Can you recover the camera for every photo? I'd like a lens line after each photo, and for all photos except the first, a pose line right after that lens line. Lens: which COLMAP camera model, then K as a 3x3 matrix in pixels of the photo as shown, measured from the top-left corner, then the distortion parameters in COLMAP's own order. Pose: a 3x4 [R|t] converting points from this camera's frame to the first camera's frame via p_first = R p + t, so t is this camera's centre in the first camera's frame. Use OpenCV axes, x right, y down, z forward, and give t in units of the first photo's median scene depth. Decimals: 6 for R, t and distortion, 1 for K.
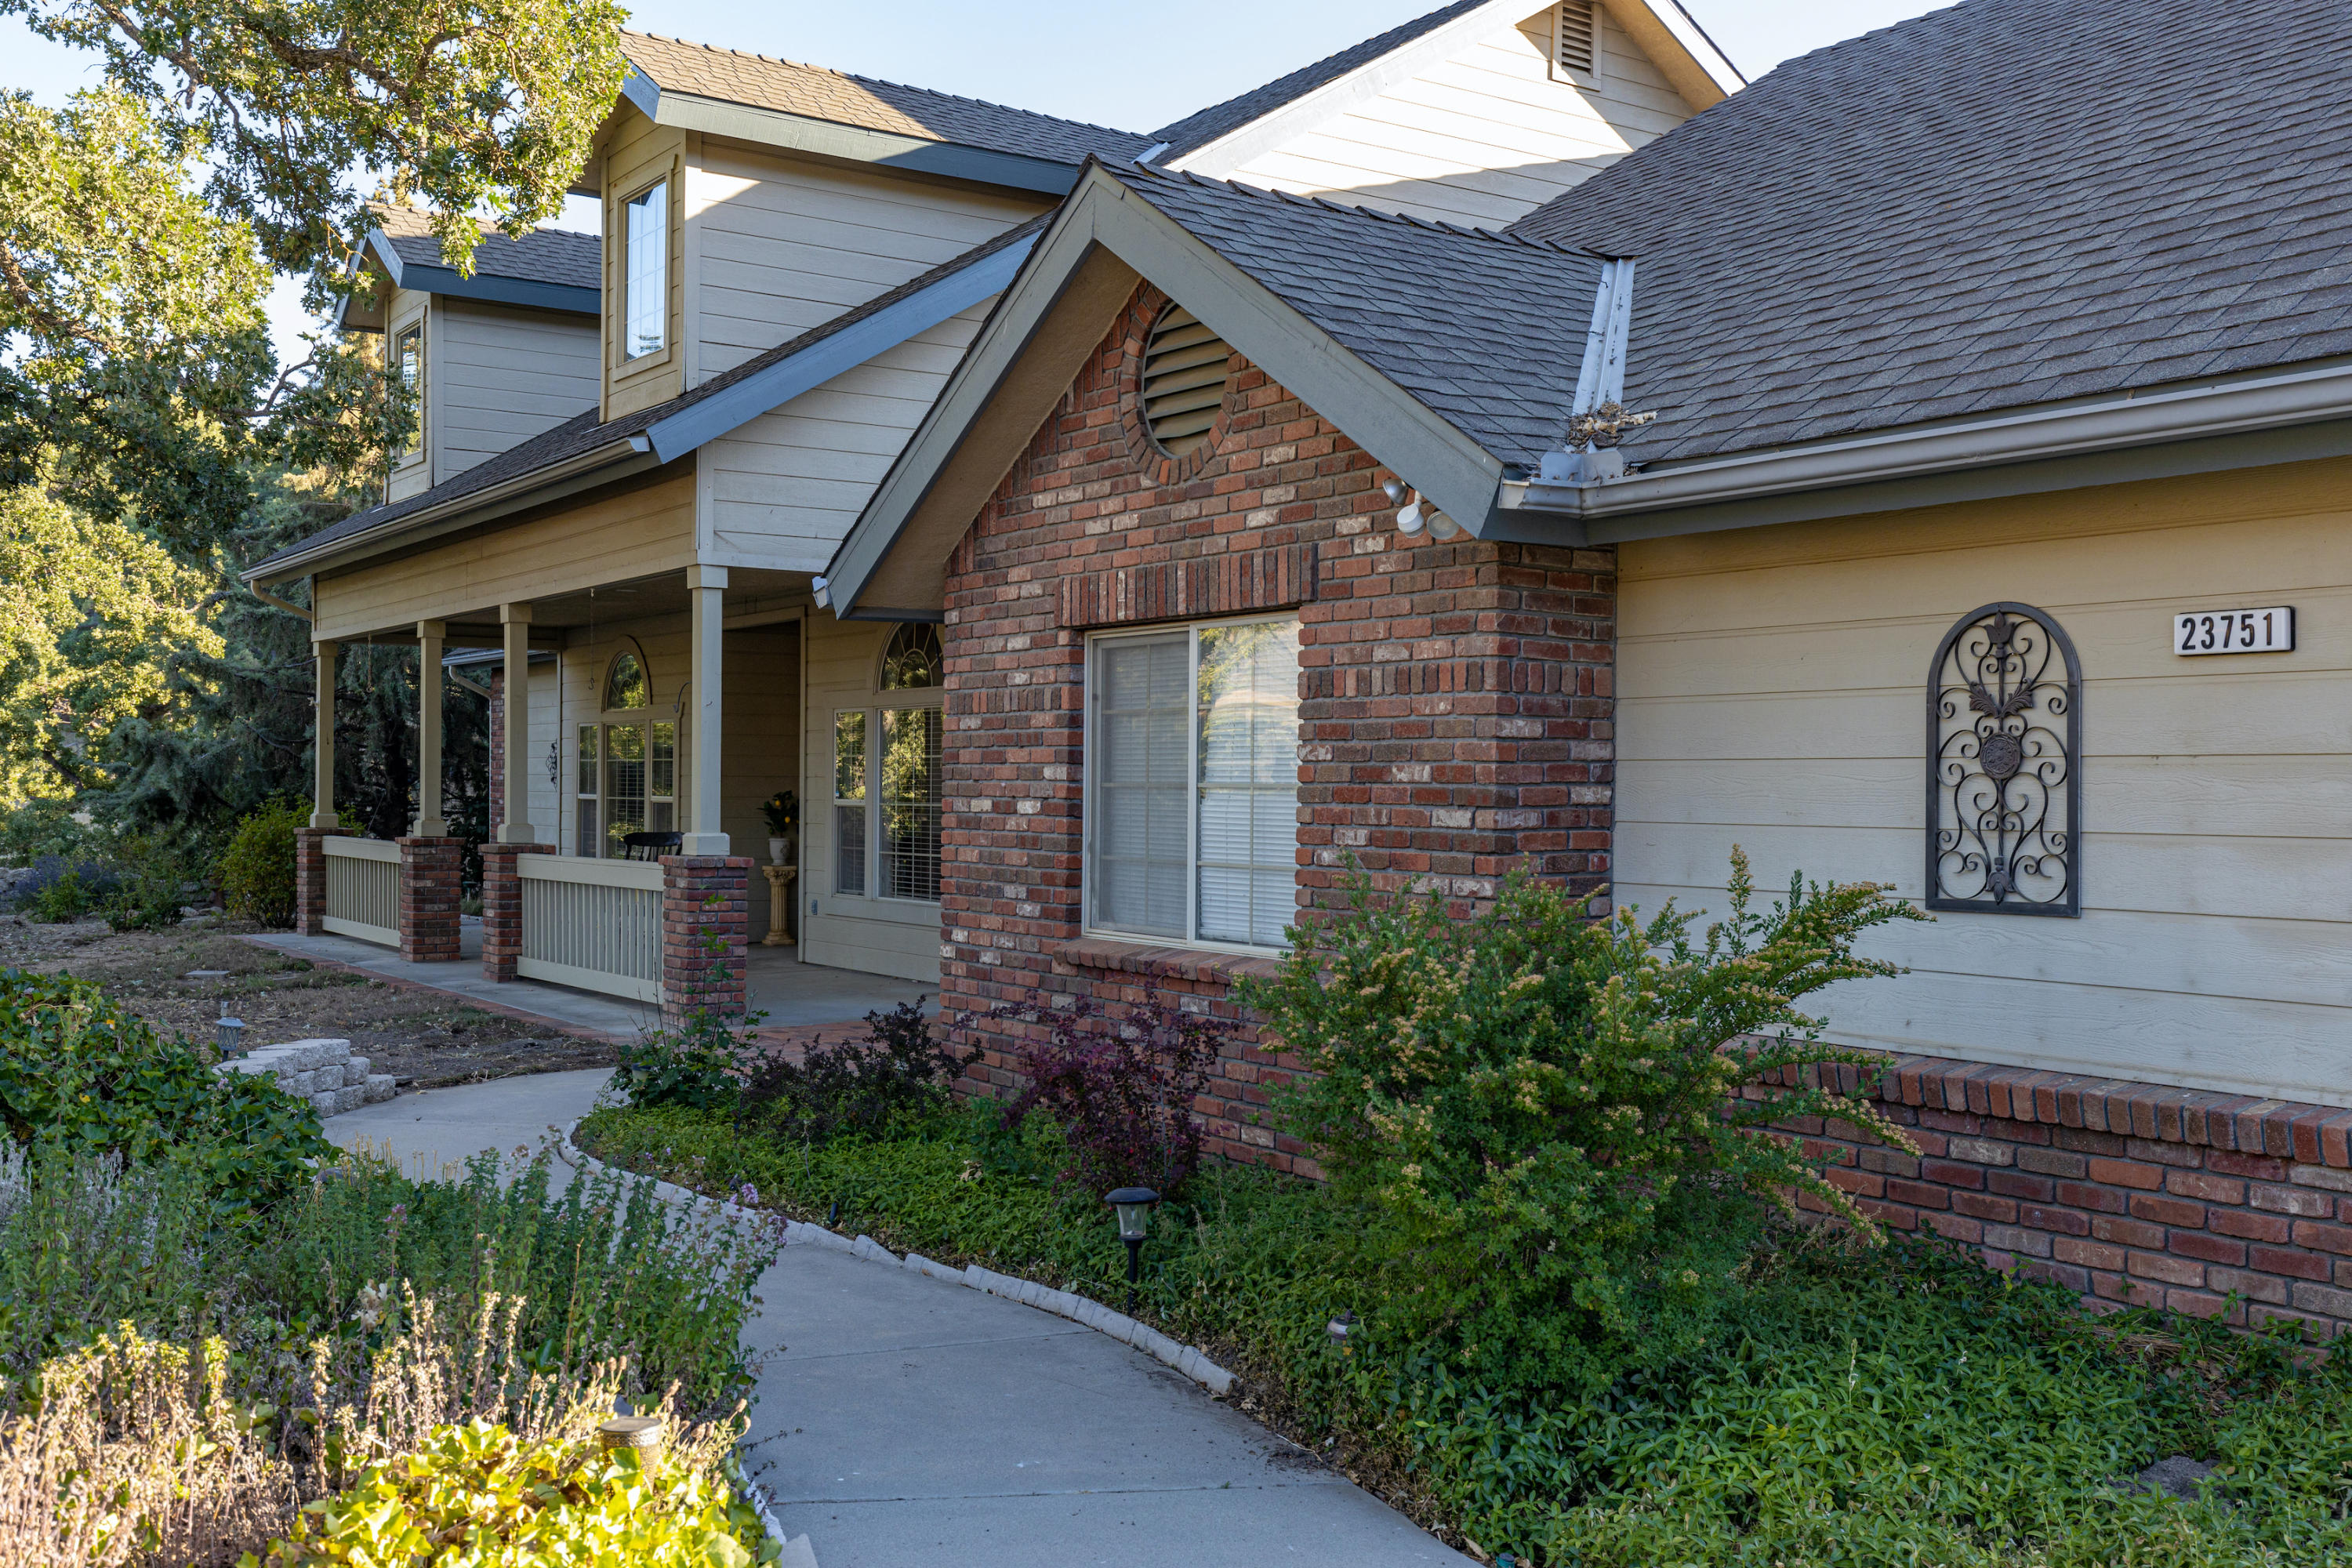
lens RADIAL K [[2269.2, 0, 1176.0], [0, 2269.2, 784.0], [0, 0, 1]] dist [-0.003045, -0.000783]
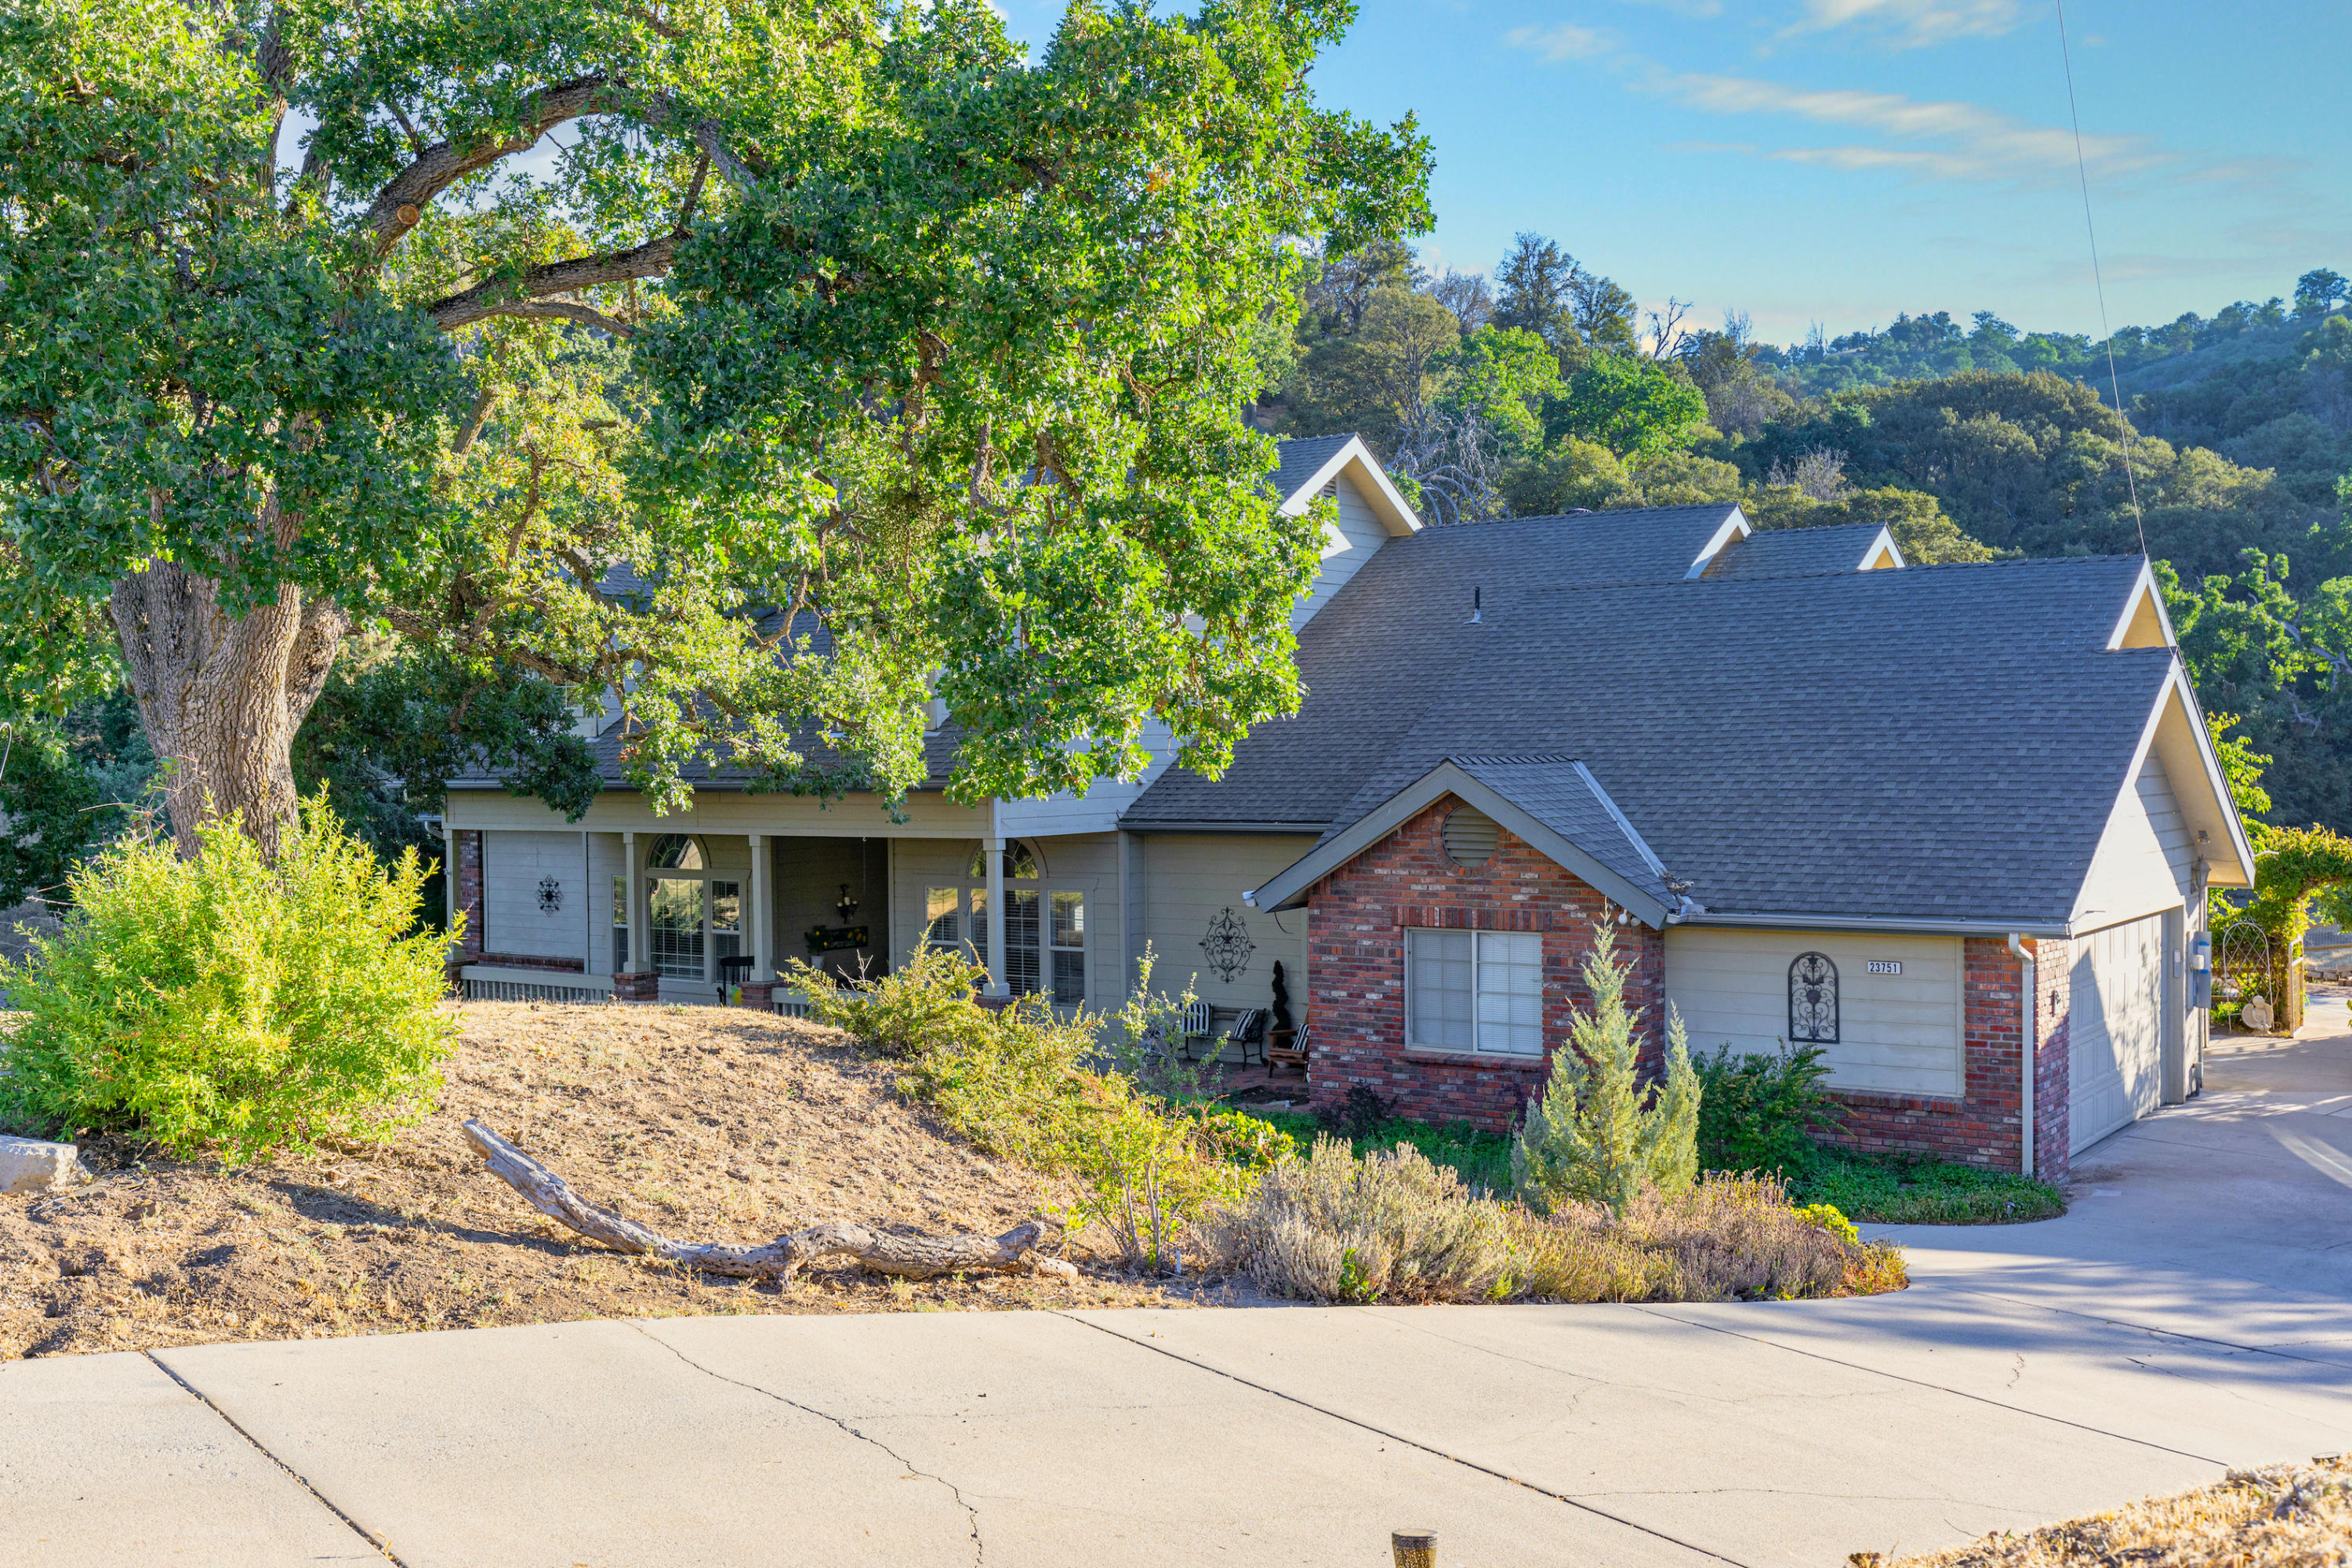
lens RADIAL K [[2269.2, 0, 1176.0], [0, 2269.2, 784.0], [0, 0, 1]] dist [-0.003045, -0.000783]
pose [[0.938222, -0.022925, 0.345275, -1.358864], [0.018994, 0.999711, 0.014763, -0.318150], [-0.345513, -0.007293, 0.938386, -1.492092]]
